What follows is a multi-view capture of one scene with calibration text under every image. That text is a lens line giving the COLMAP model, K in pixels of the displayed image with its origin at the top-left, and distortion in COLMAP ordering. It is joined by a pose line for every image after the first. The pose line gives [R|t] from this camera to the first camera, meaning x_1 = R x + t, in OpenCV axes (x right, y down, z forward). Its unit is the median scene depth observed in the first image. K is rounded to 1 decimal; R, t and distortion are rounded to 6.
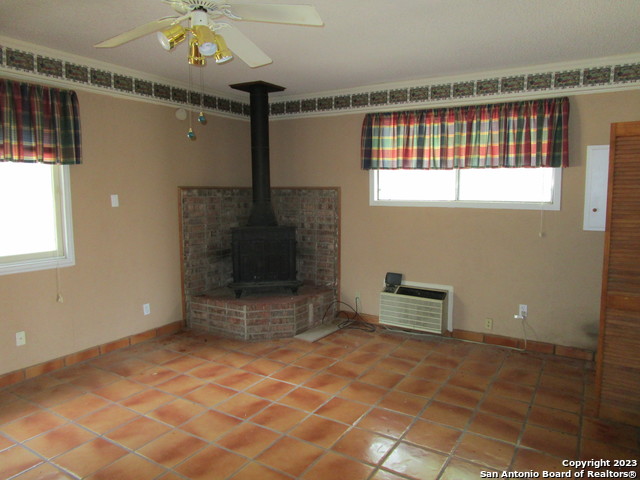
lens RADIAL K [[467.5, 0, 318.0], [0, 467.5, 238.2], [0, 0, 1]] dist [-0.012281, 0.001292]
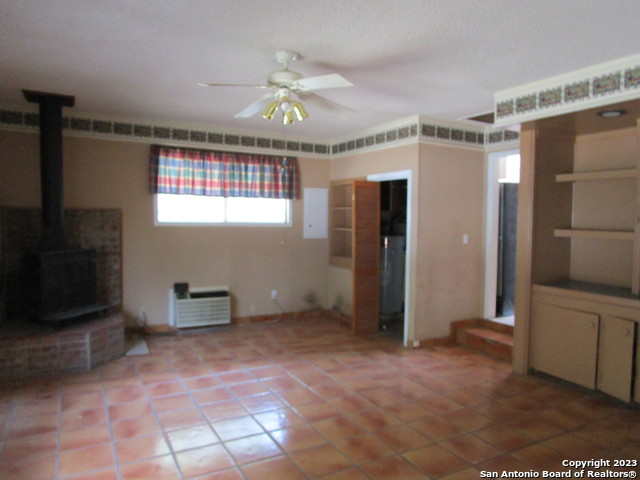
lens RADIAL K [[467.5, 0, 318.0], [0, 467.5, 238.2], [0, 0, 1]] dist [-0.012281, 0.001292]
pose [[0.477586, -0.032771, 0.877974, -0.766543], [0.081019, 0.996689, -0.006869, -0.001222], [-0.874841, 0.074413, 0.478660, 0.142483]]
